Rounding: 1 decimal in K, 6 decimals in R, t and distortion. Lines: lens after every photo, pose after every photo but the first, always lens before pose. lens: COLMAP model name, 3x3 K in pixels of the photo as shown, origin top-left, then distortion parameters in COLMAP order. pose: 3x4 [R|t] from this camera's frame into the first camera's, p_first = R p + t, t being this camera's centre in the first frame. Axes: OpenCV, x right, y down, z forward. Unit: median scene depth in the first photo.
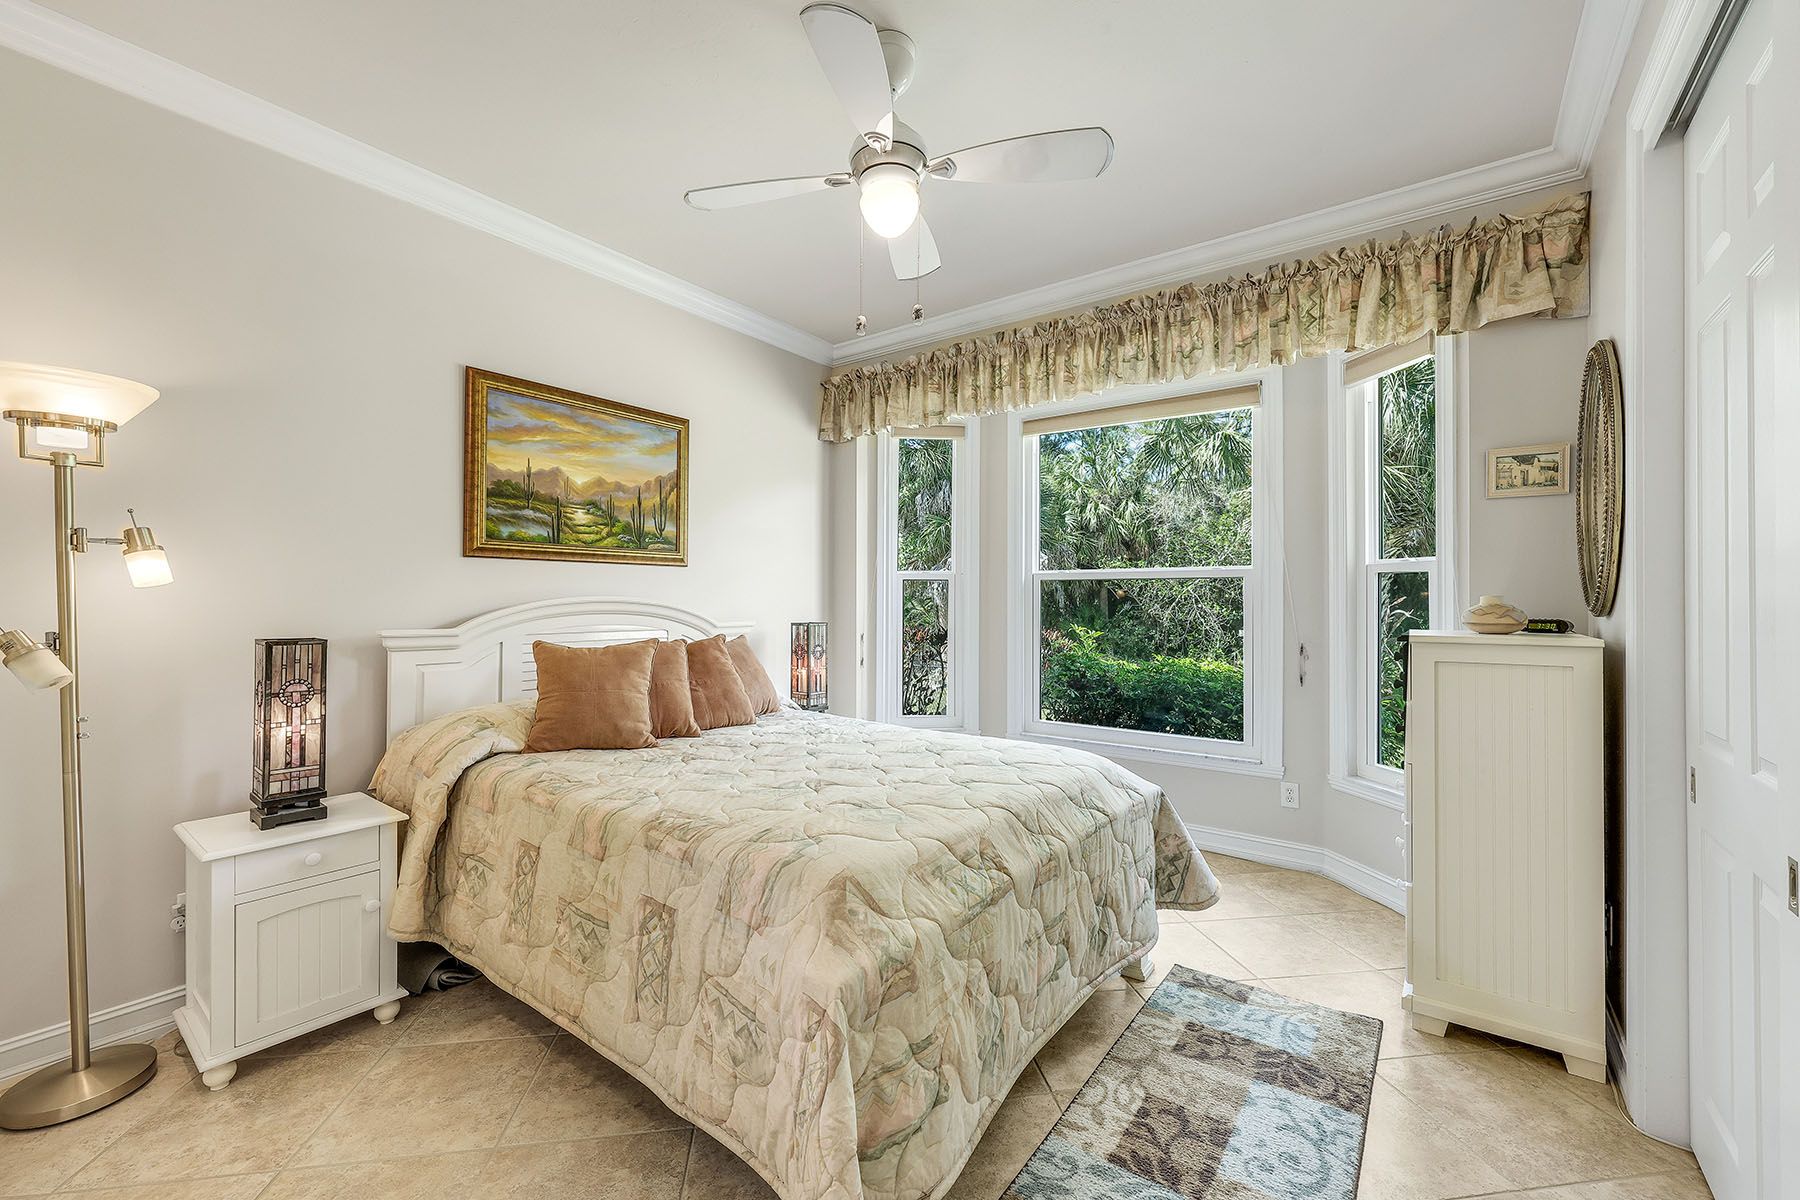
lens RADIAL K [[732.7, 0, 900.3], [0, 732.7, 596.8], [0, 0, 1]] dist [-0.002295, 0.000118]
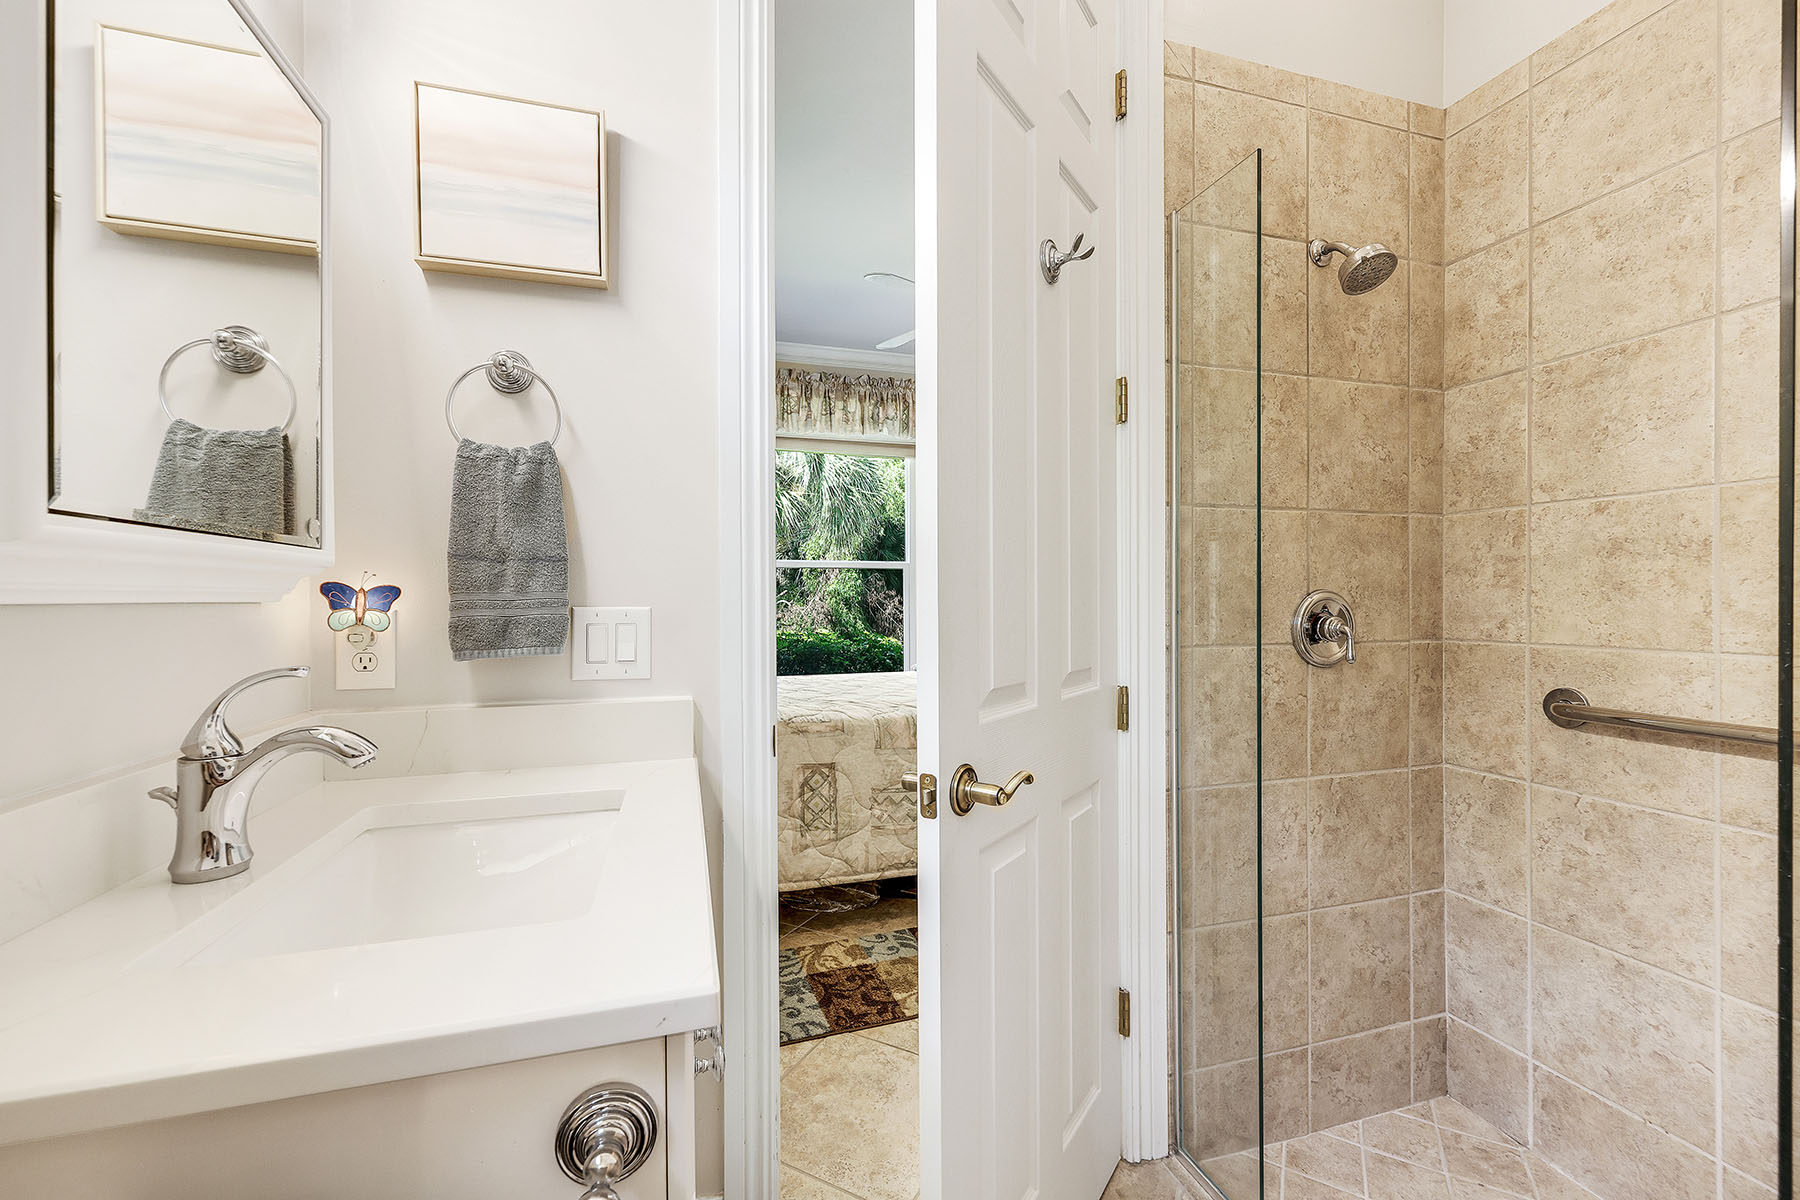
lens RADIAL K [[732.7, 0, 900.3], [0, 732.7, 596.8], [0, 0, 1]] dist [-0.002295, 0.000118]
pose [[0.589890, -0.007198, 0.807452, -0.821019], [-0.000764, 0.999955, 0.009472, 0.024829], [-0.807483, -0.006204, 0.589858, 0.093278]]
